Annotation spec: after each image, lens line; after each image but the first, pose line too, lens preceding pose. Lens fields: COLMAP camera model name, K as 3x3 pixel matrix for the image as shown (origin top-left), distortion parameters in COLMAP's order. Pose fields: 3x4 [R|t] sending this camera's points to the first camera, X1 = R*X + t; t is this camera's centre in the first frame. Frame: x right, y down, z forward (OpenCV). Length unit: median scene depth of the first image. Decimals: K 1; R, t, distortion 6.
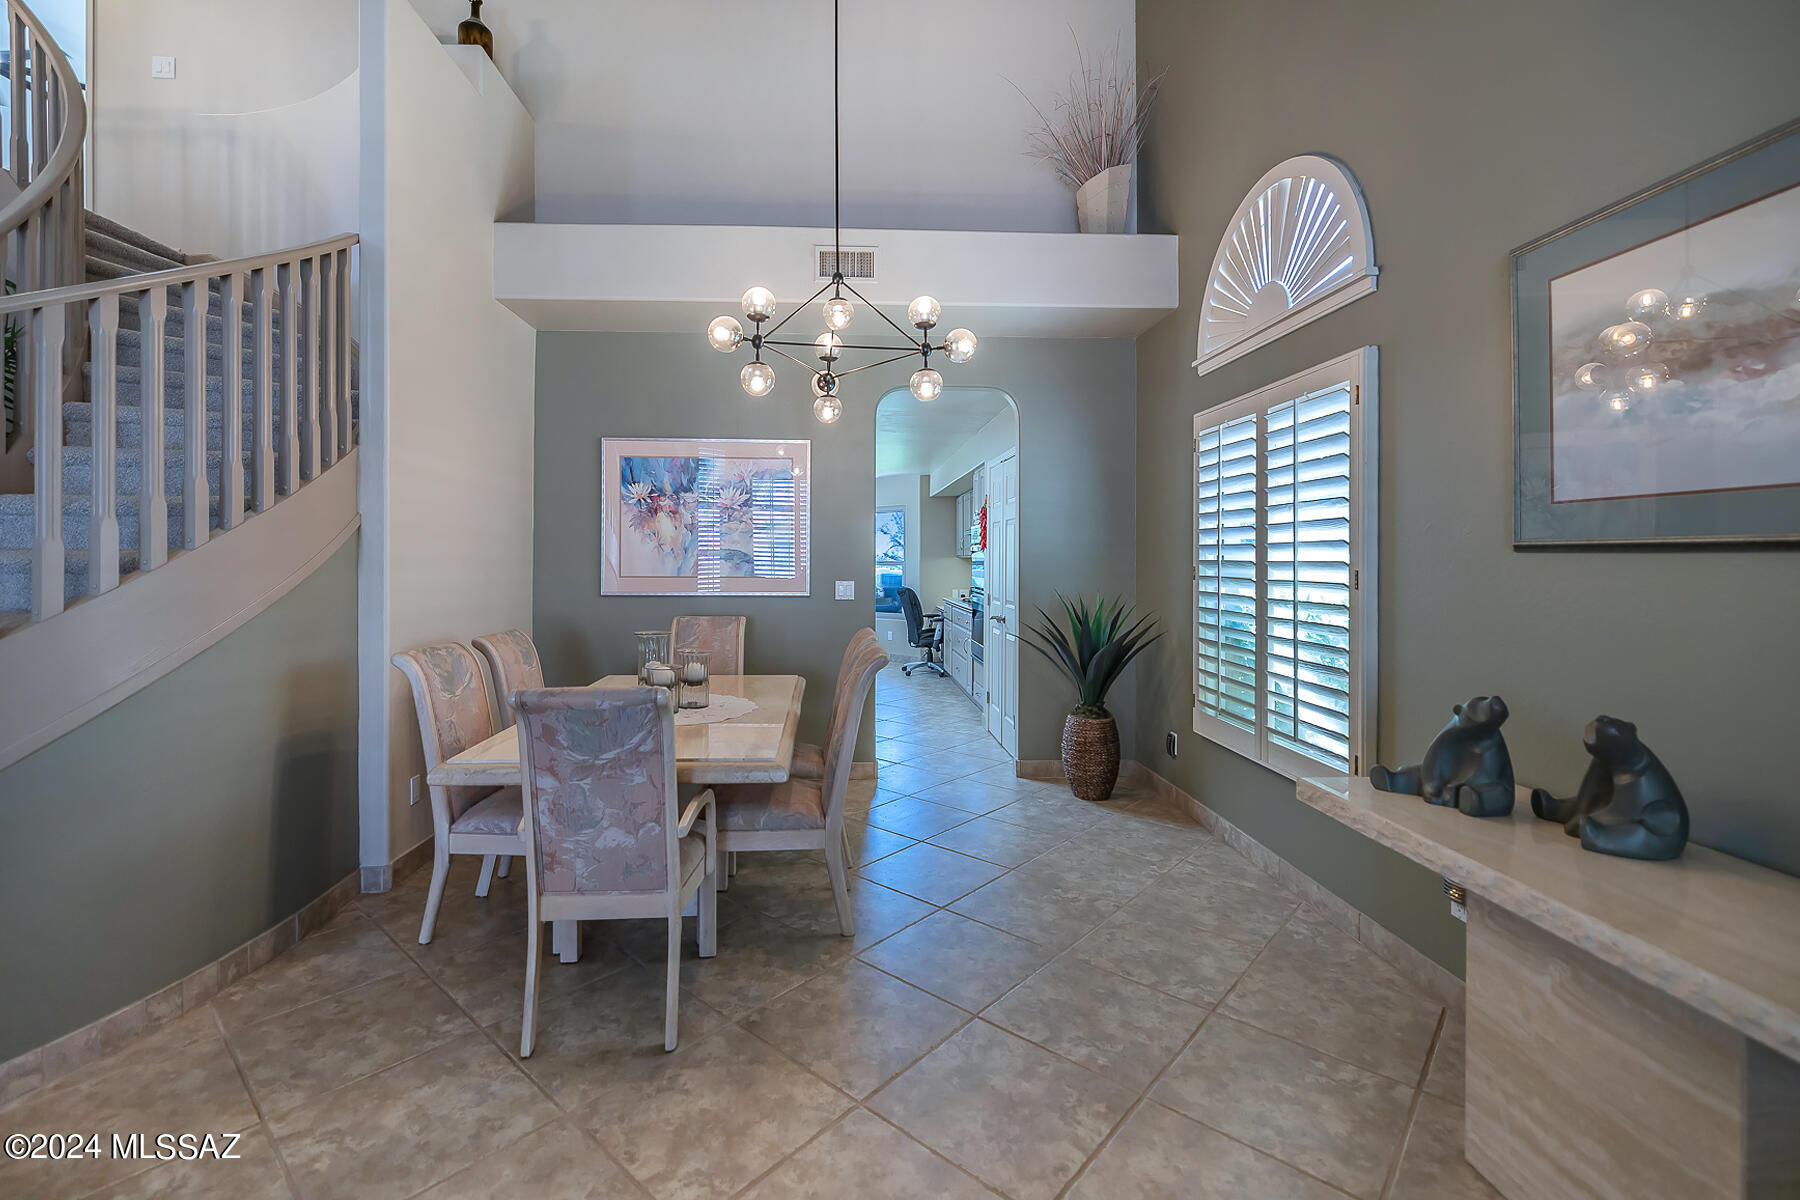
lens RADIAL K [[784.3, 0, 859.6], [0, 784.3, 562.2], [0, 0, 1]] dist [0.001738, -0.000114]
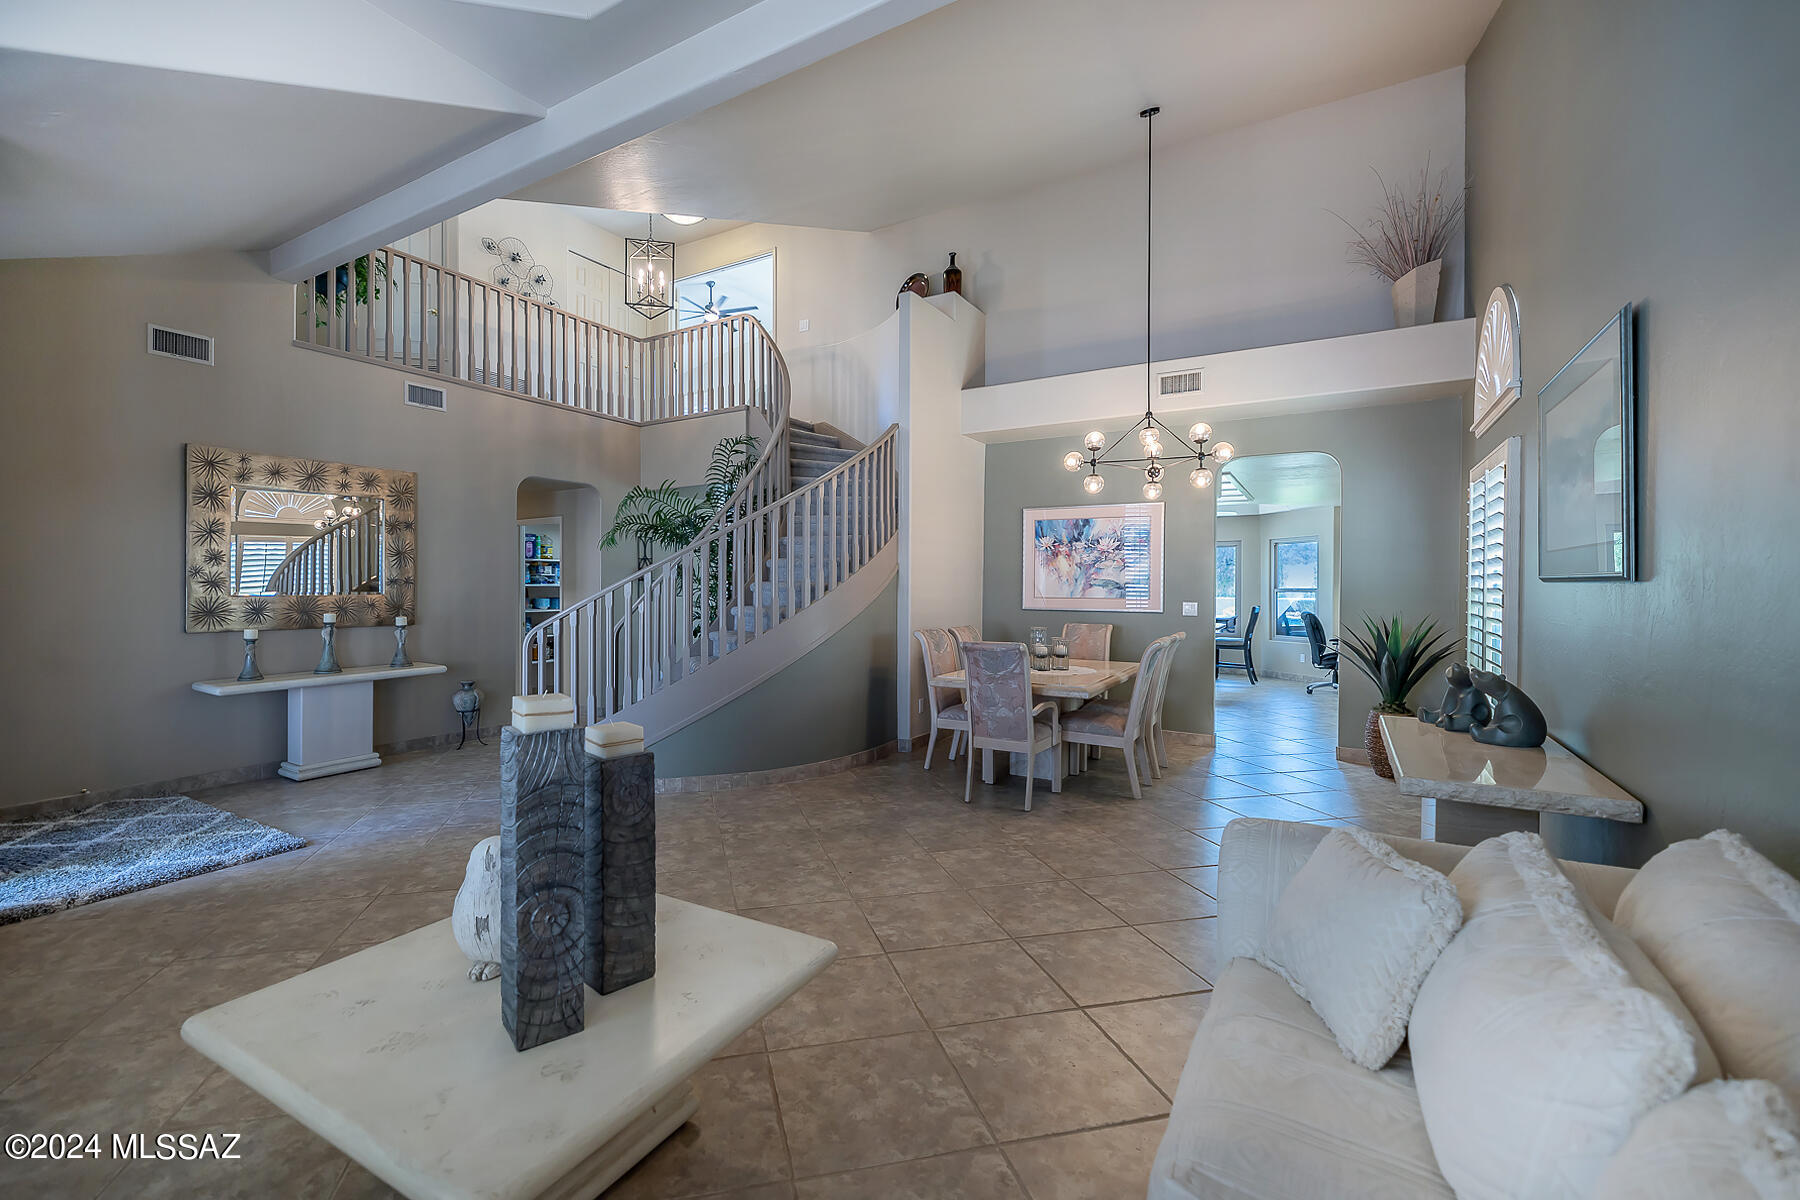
lens RADIAL K [[784.3, 0, 893.8], [0, 784.3, 592.7], [0, 0, 1]] dist [0.001738, -0.000114]
pose [[0.860361, 0.006488, -0.509644, 0.382015], [-0.003825, 0.999973, 0.006273, 0.001212], [0.509671, -0.003448, 0.860363, -0.742759]]
